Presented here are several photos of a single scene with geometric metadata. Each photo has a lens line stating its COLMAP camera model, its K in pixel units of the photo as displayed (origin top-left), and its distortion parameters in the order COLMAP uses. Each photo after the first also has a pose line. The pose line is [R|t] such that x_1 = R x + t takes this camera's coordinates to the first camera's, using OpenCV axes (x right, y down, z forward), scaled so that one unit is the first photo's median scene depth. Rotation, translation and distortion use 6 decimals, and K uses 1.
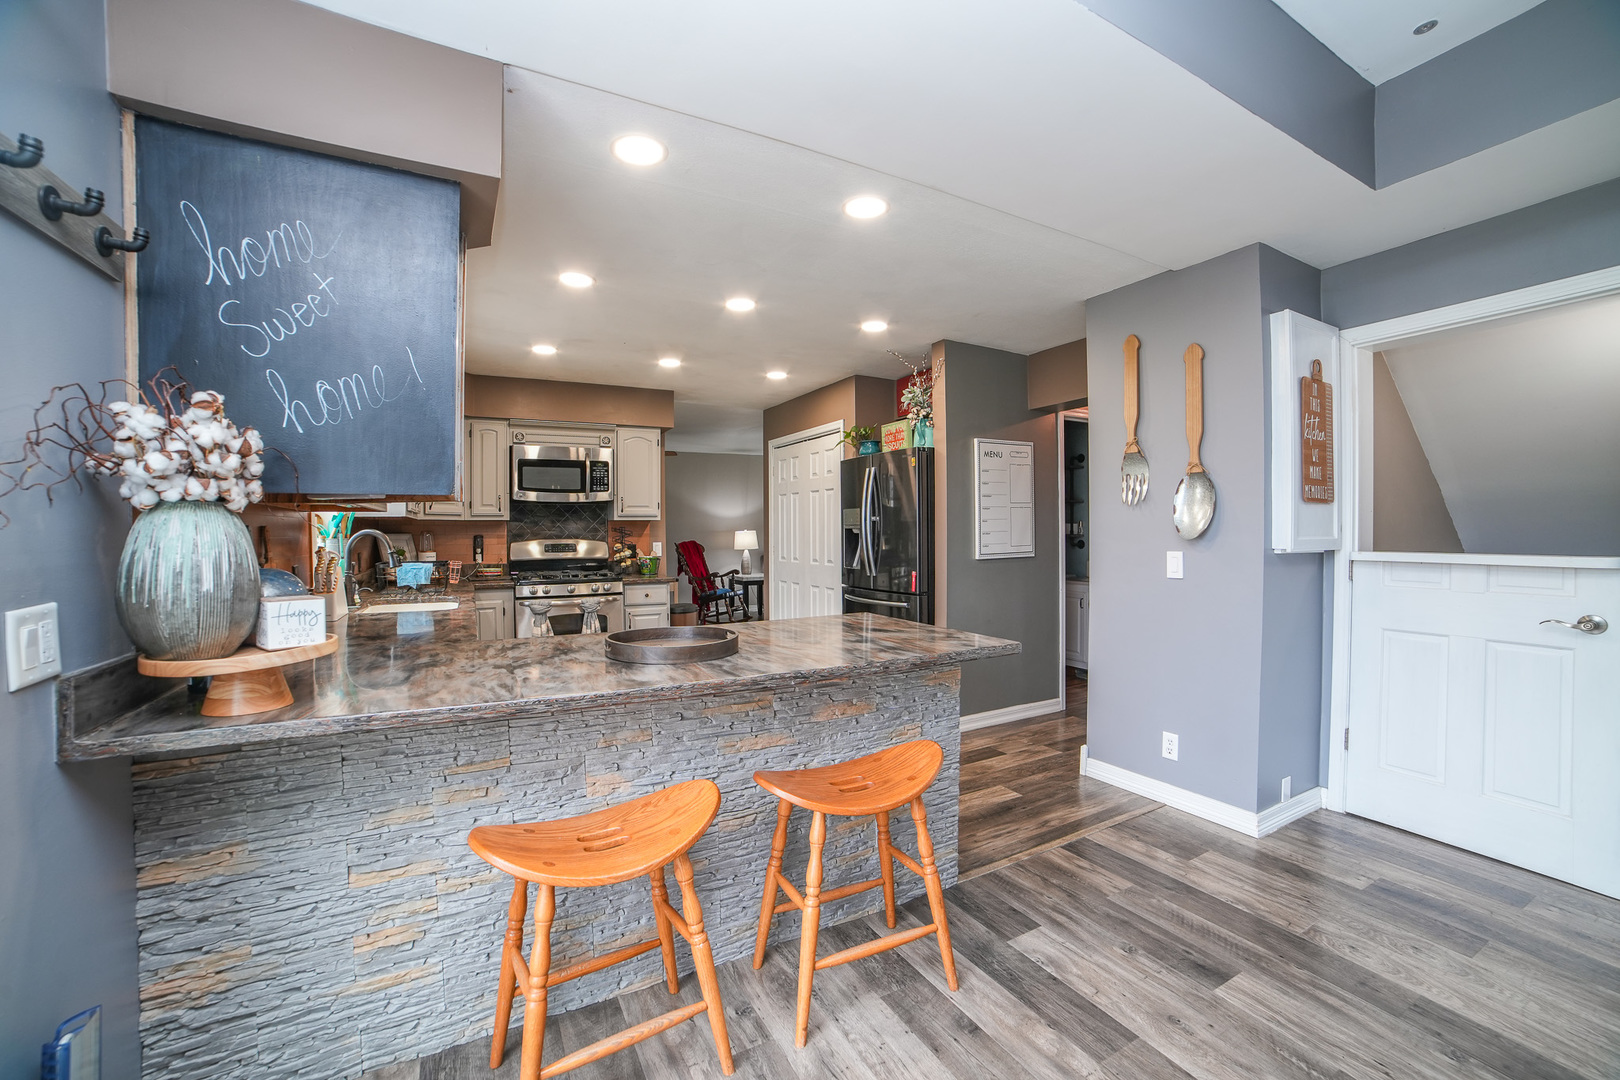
lens RADIAL K [[651.0, 0, 810.0], [0, 651.0, 540.0], [0, 0, 1]] dist [-0.113415, 0.038334]
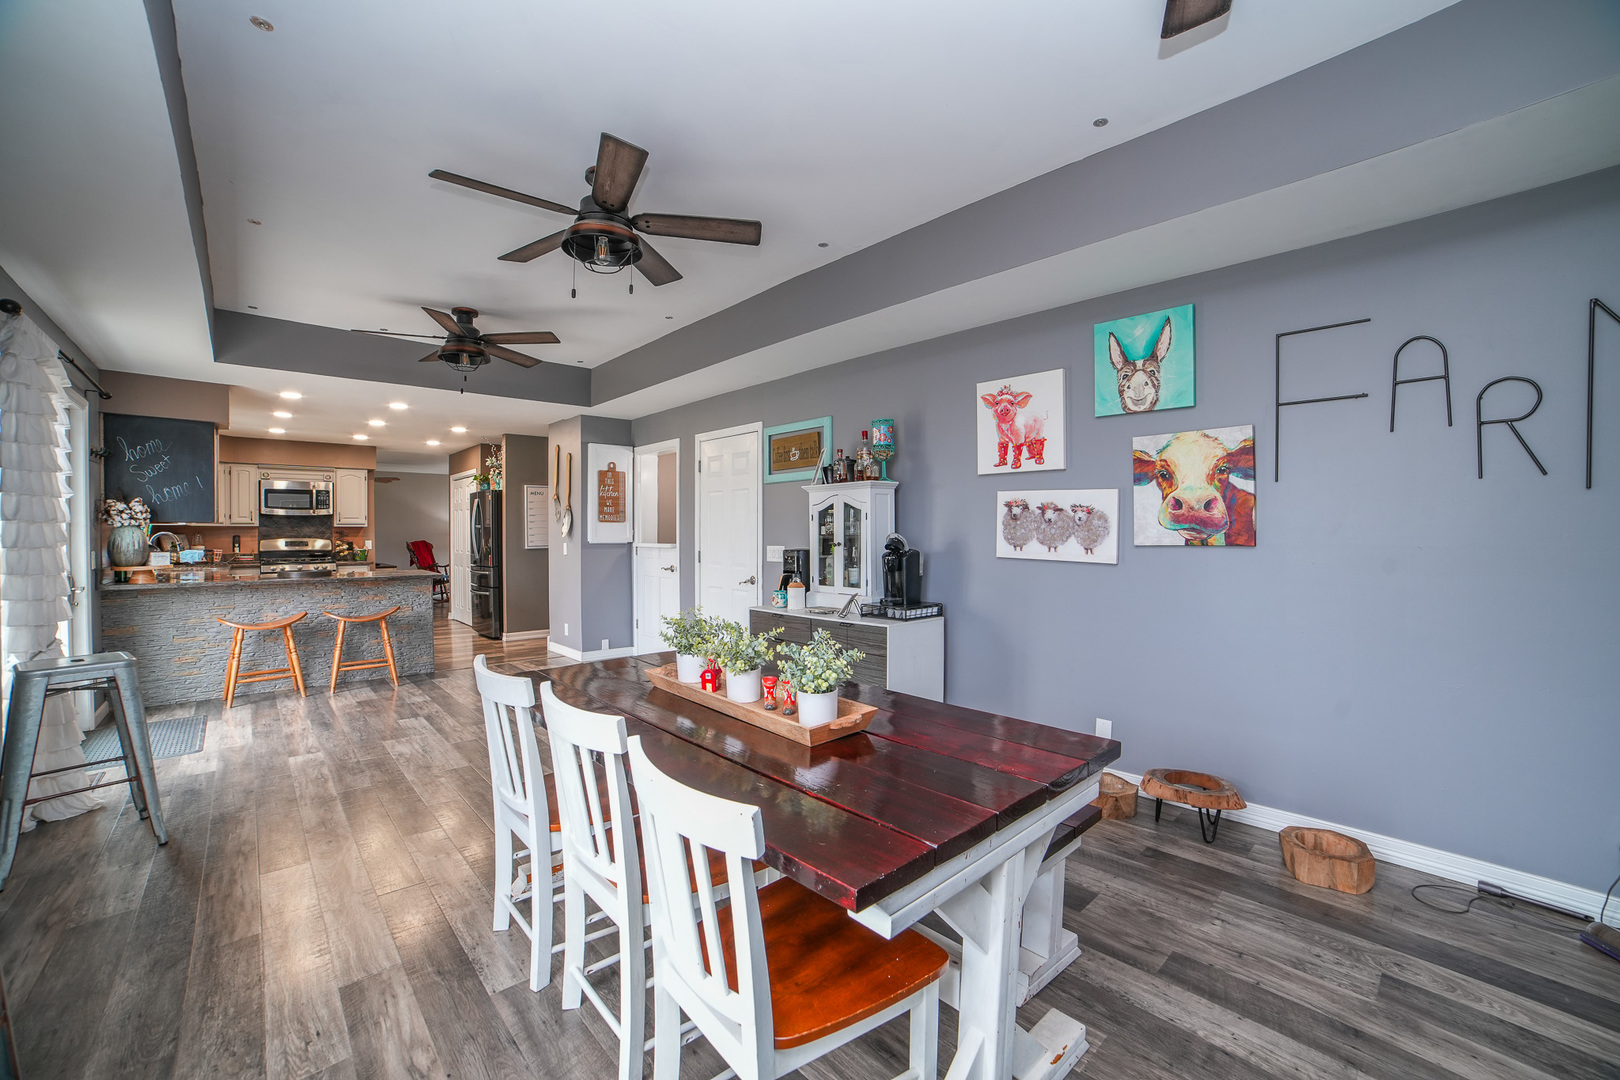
lens RADIAL K [[645.6, 0, 810.0], [0, 645.6, 540.0], [0, 0, 1]] dist [-0.087366, 0.026936]
pose [[0.968719, -0.000414, 0.248162, 0.498473], [0.001175, 0.999995, -0.002915, 0.009994], [-0.248159, 0.003116, 0.968714, -0.852591]]
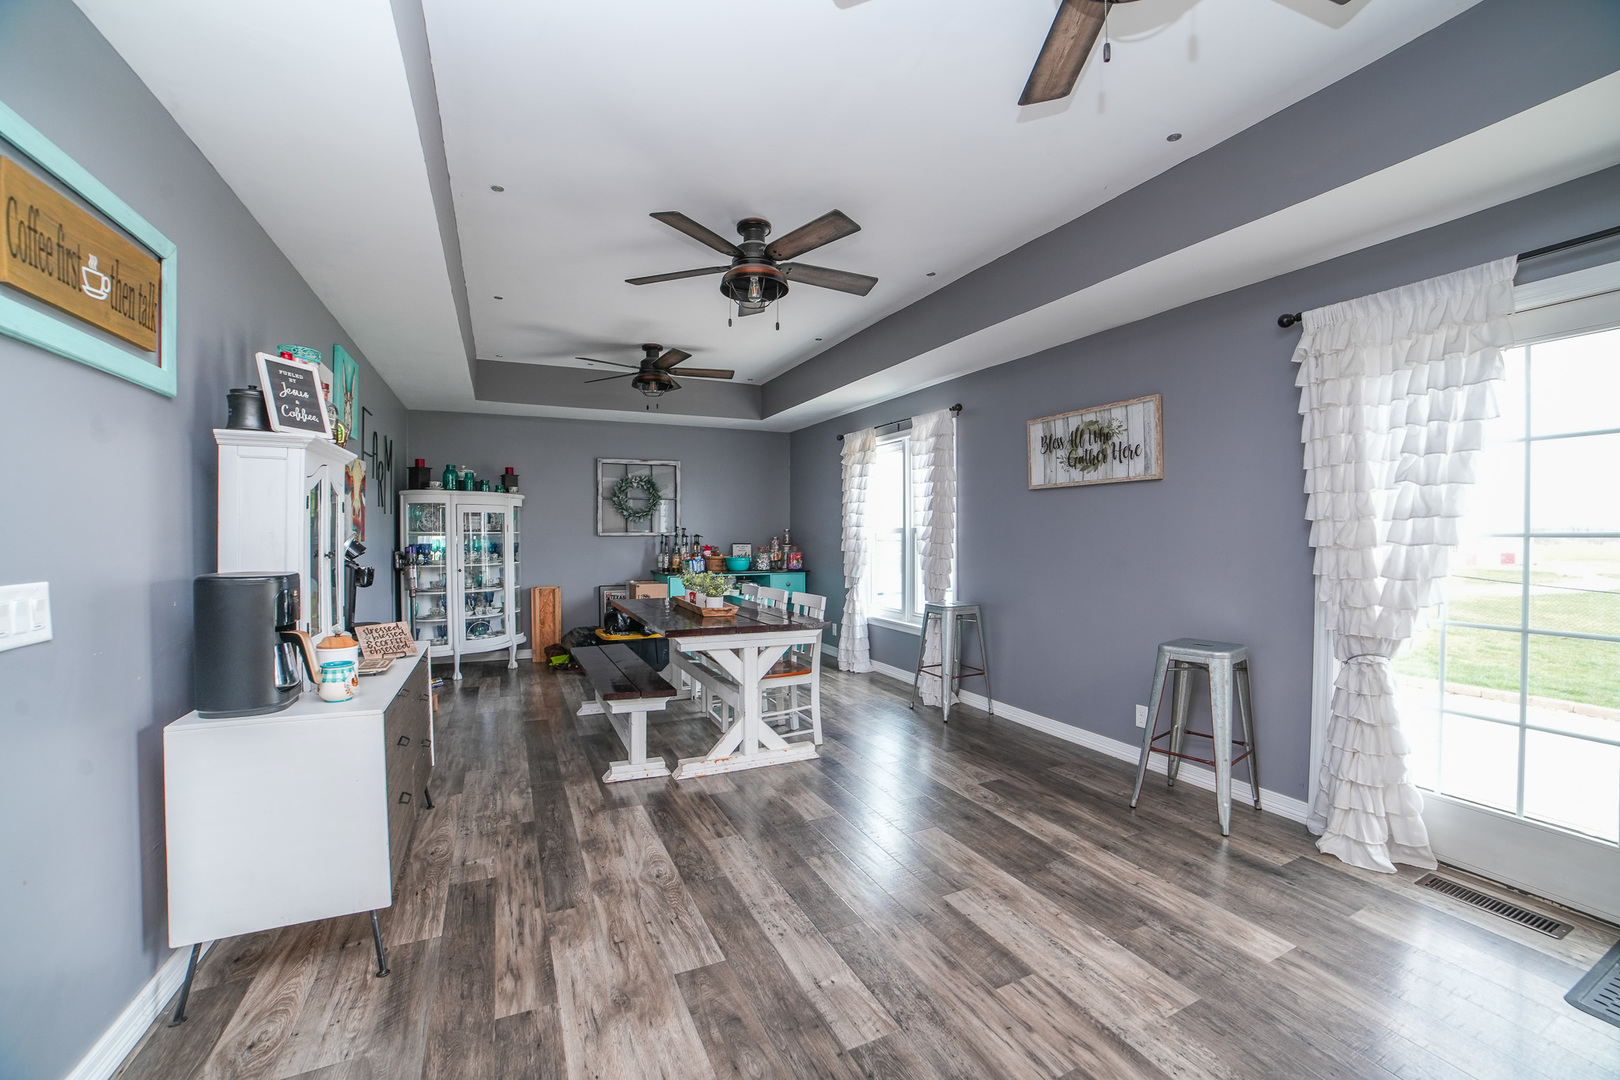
lens RADIAL K [[651.0, 0, 810.0], [0, 651.0, 540.0], [0, 0, 1]] dist [-0.113415, 0.038334]
pose [[-0.998875, 0.004941, 0.047160, 0.375455], [0.006113, 0.999675, 0.024735, -0.006370], [-0.047022, 0.024996, -0.998581, 0.359543]]
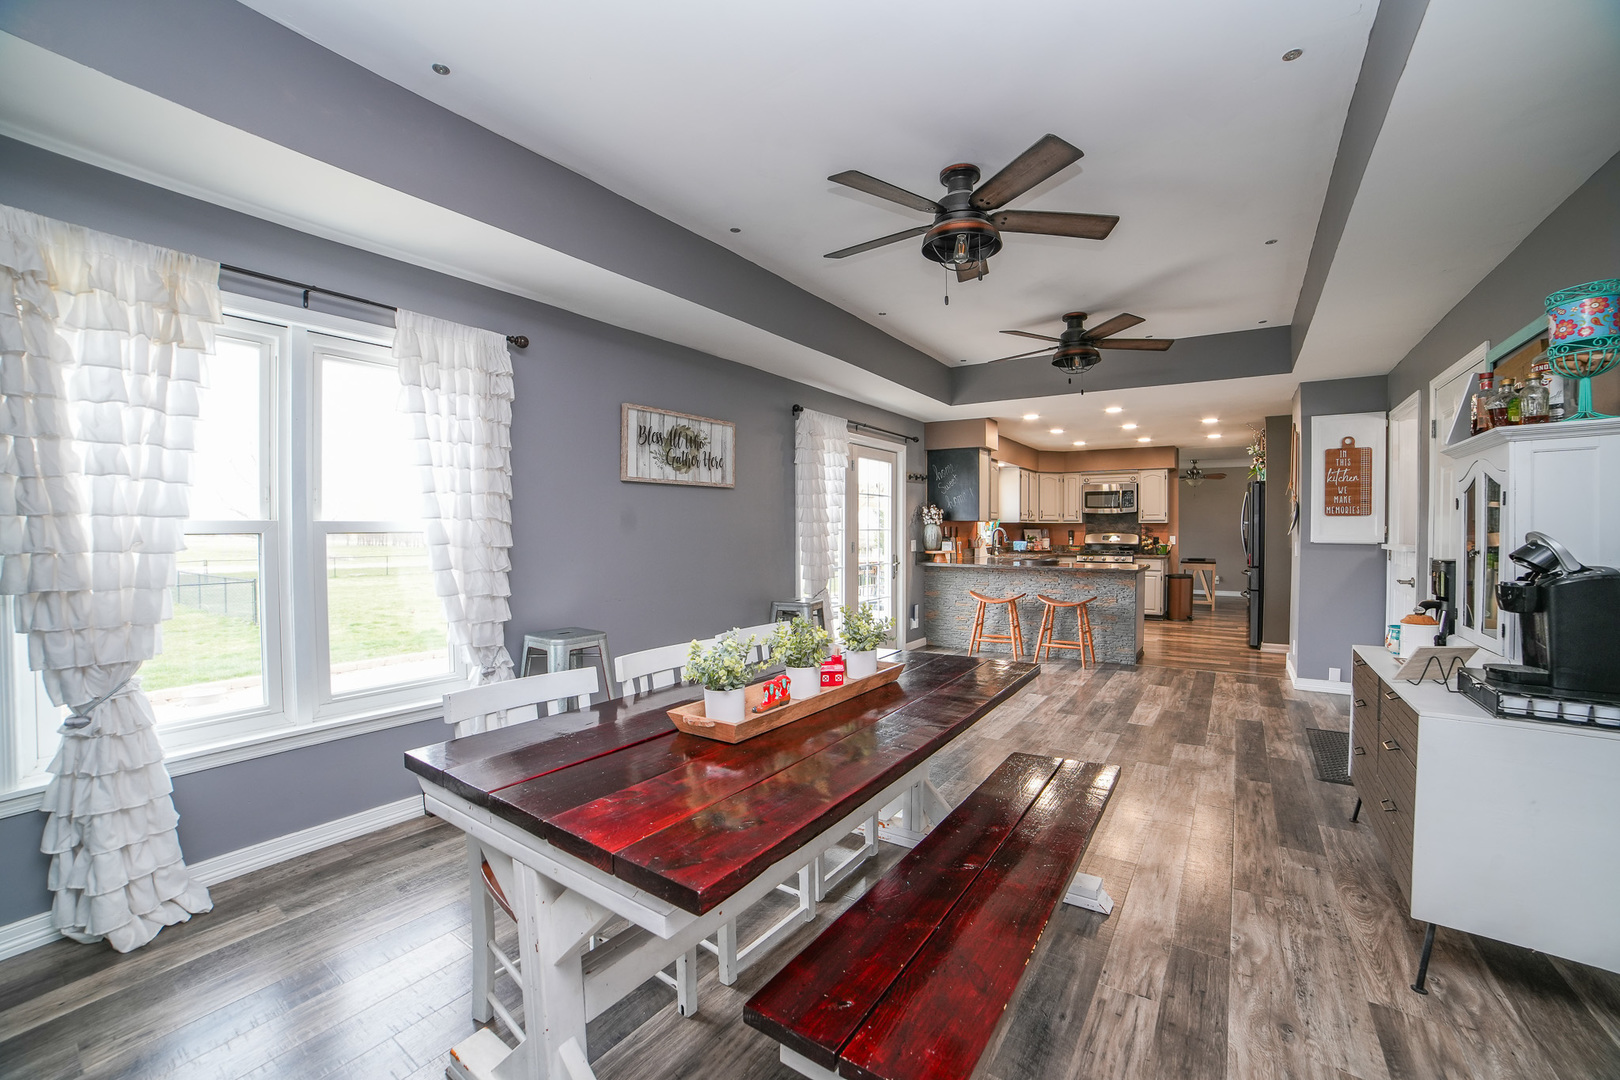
lens RADIAL K [[651.0, 0, 810.0], [0, 651.0, 540.0], [0, 0, 1]] dist [-0.113415, 0.038334]
pose [[0.457341, 0.019897, -0.889069, 0.891429], [-0.014846, 0.999781, 0.014738, 0.004794], [0.889168, 0.006458, 0.457536, -0.648754]]
